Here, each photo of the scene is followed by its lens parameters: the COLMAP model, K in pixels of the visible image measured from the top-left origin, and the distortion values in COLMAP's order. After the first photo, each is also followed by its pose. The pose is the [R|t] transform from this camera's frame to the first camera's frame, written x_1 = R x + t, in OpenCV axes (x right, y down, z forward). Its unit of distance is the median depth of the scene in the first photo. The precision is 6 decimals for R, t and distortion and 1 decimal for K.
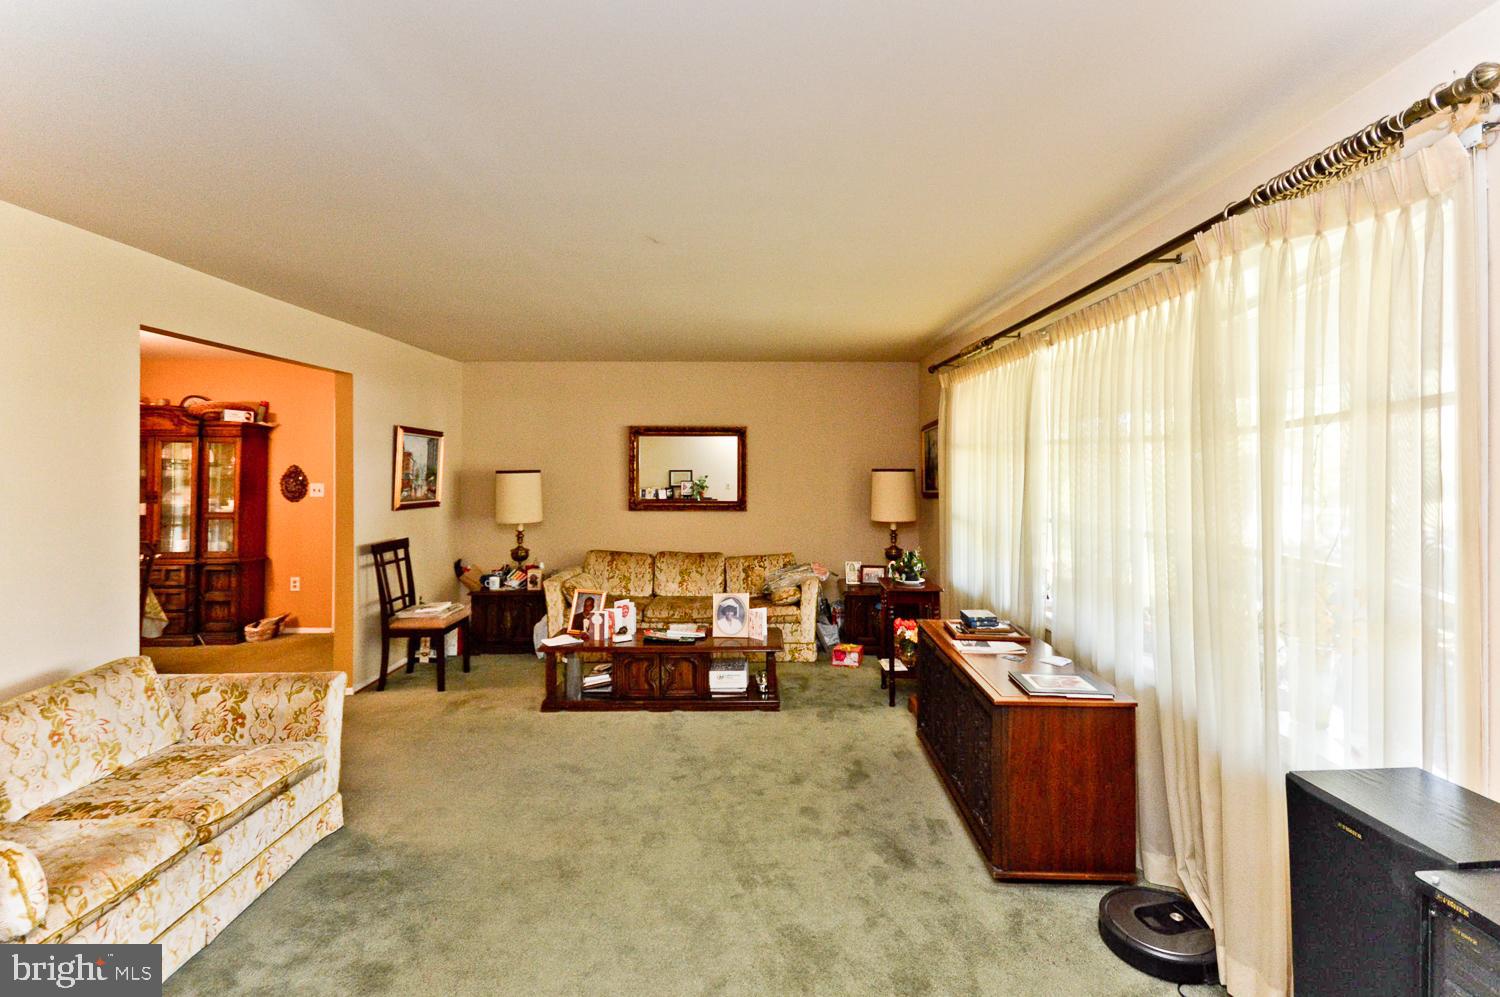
lens RADIAL K [[688.3, 0, 745.1], [0, 688.3, 472.7], [0, 0, 1]] dist [0.000936, -0.002535]
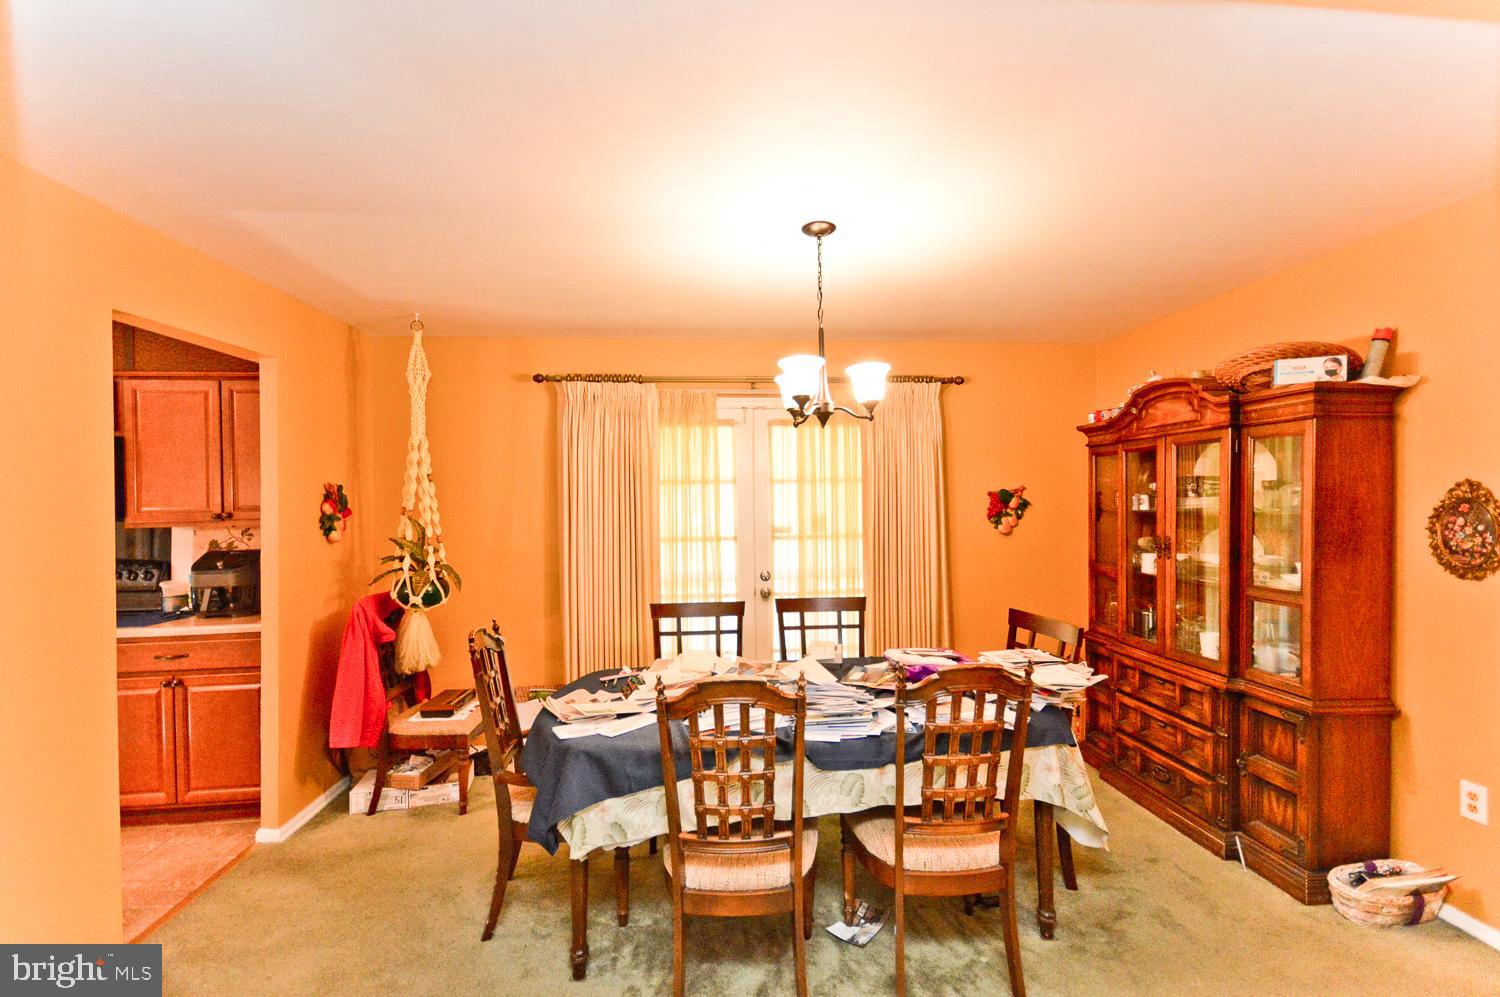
lens RADIAL K [[688.3, 0, 753.3], [0, 688.3, 500.3], [0, 0, 1]] dist [0.000936, -0.002535]
pose [[0.133991, -0.000418, -0.990982, -0.356168], [0.017892, 0.999838, 0.001997, -0.008276], [0.990821, -0.017998, 0.133977, 0.595459]]
